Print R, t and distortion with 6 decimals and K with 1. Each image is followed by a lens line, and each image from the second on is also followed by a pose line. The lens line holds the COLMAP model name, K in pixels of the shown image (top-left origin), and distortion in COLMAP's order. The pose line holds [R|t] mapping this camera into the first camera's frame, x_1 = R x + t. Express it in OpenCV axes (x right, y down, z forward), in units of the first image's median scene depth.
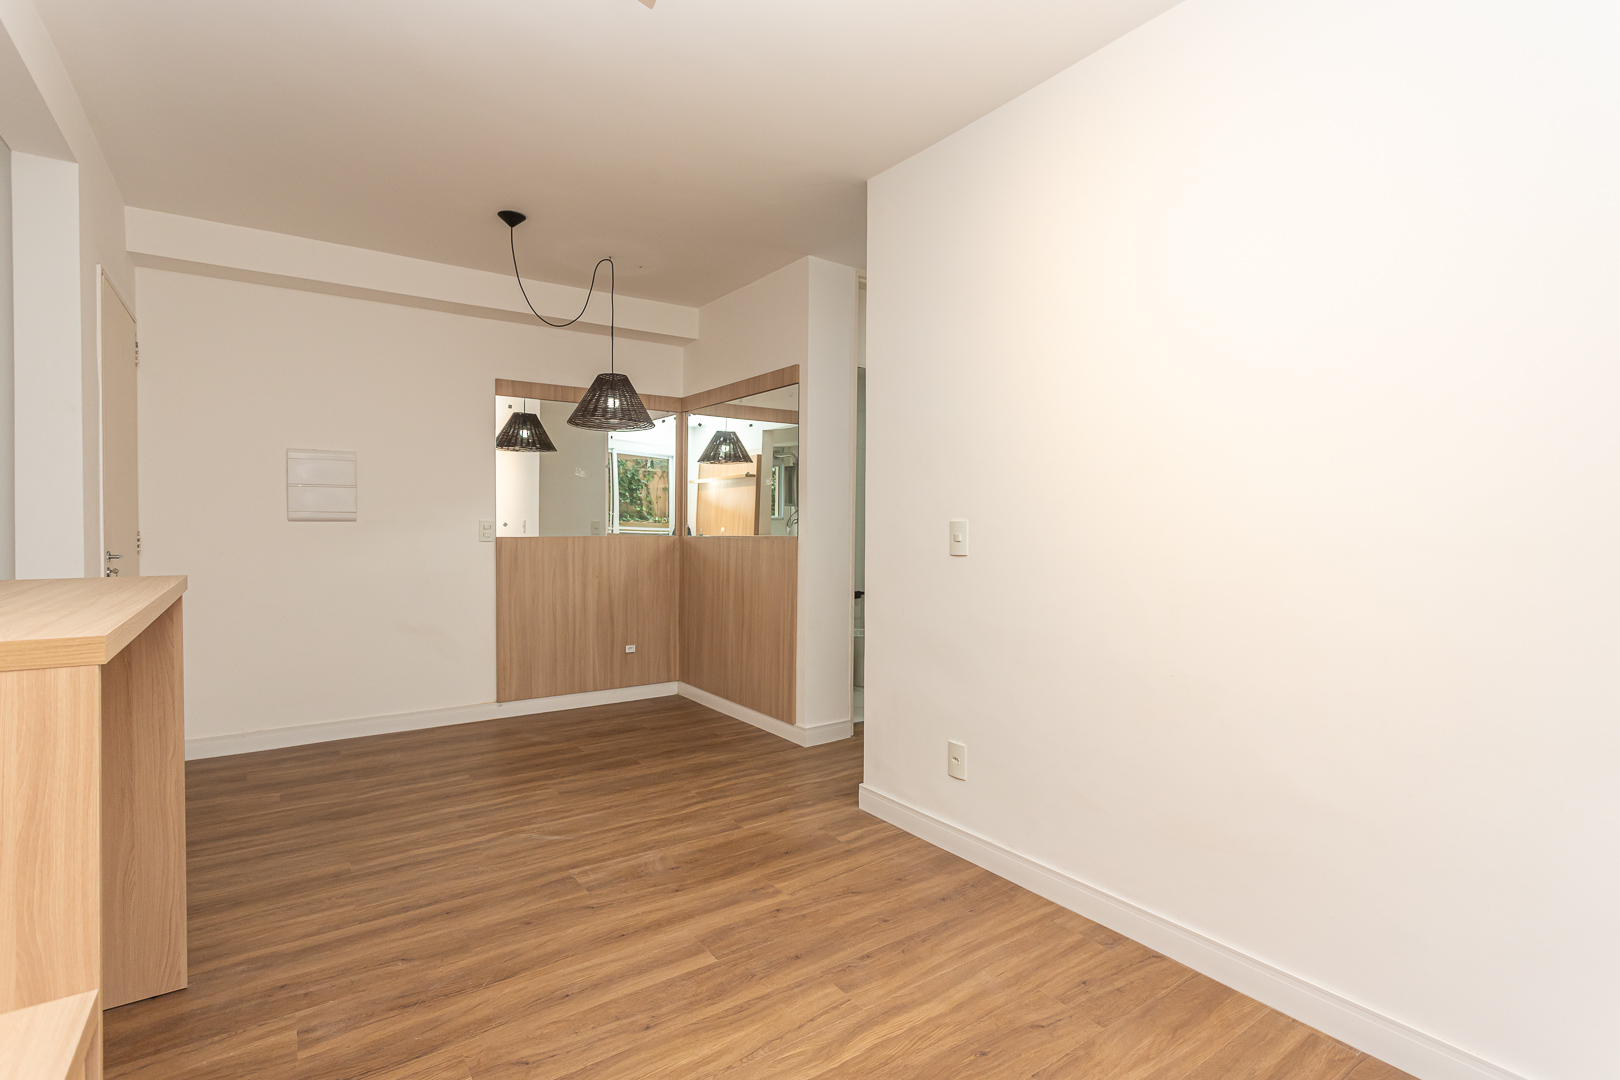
lens RADIAL K [[768.3, 0, 810.0], [0, 768.3, 540.0], [0, 0, 1]] dist [-0.001651, -0.000430]
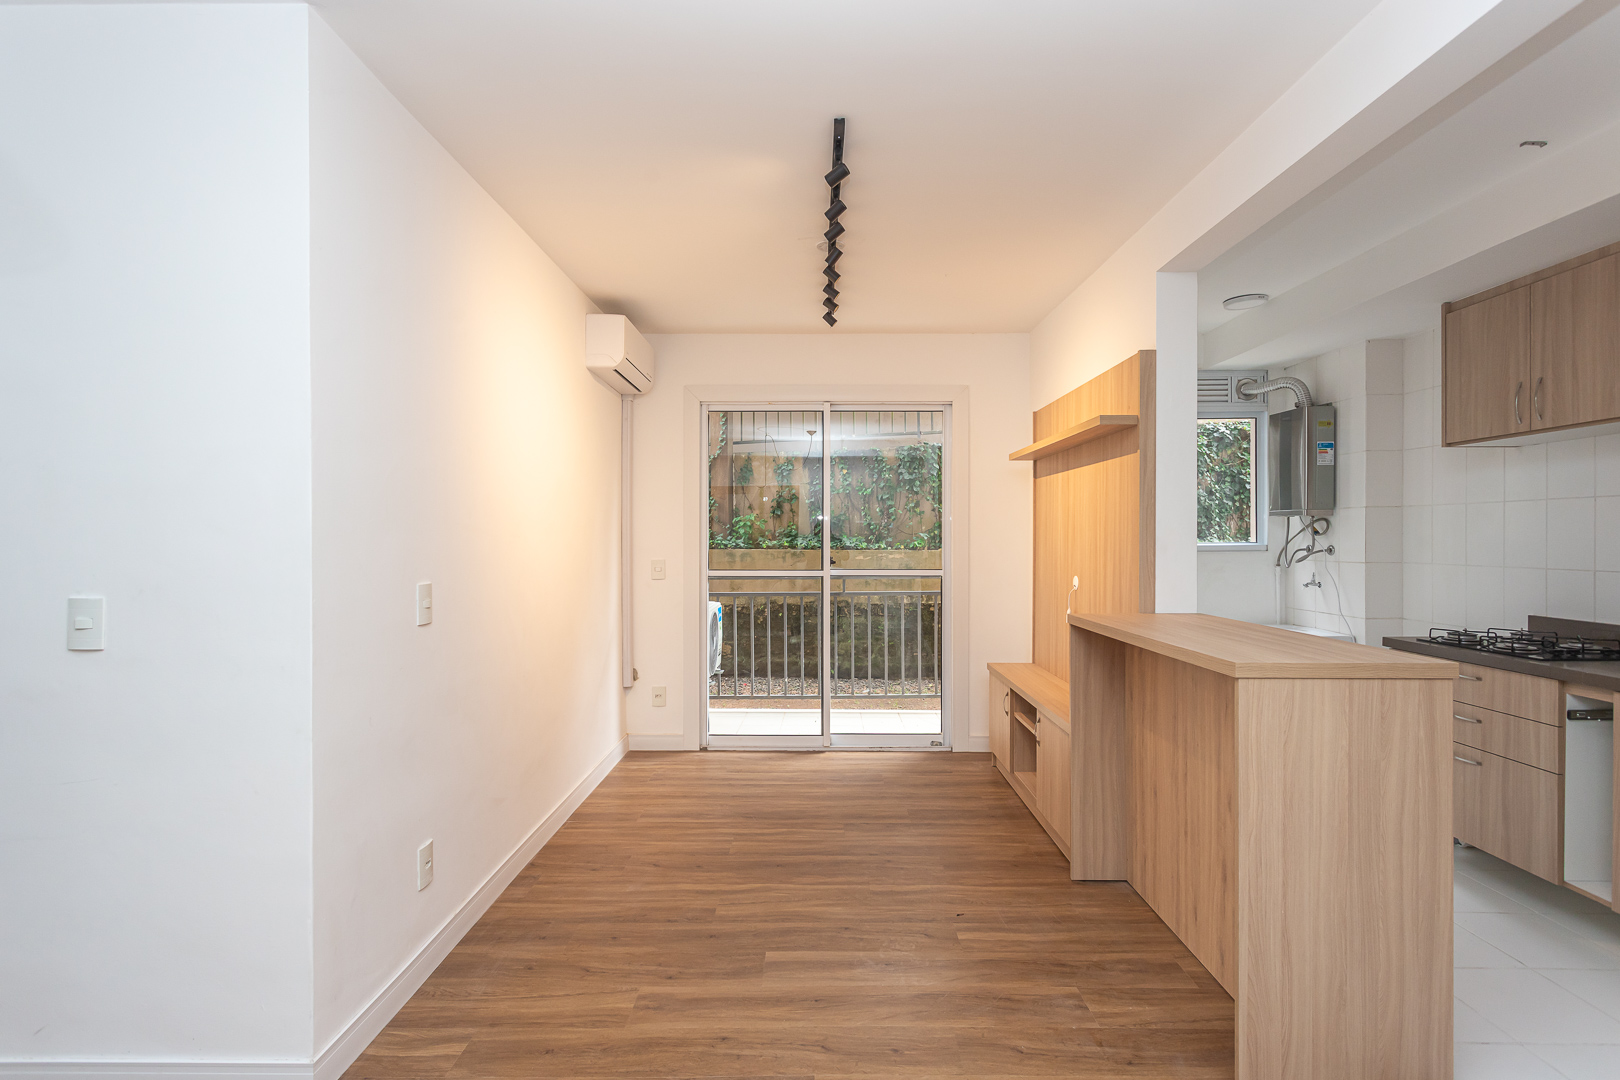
lens RADIAL K [[768.3, 0, 810.0], [0, 768.3, 540.0], [0, 0, 1]] dist [-0.001651, -0.000430]
pose [[-0.813669, -0.007745, 0.581276, -0.857834], [0.006773, 0.999717, 0.022800, -0.120739], [-0.581288, 0.022489, -0.813387, 1.897919]]
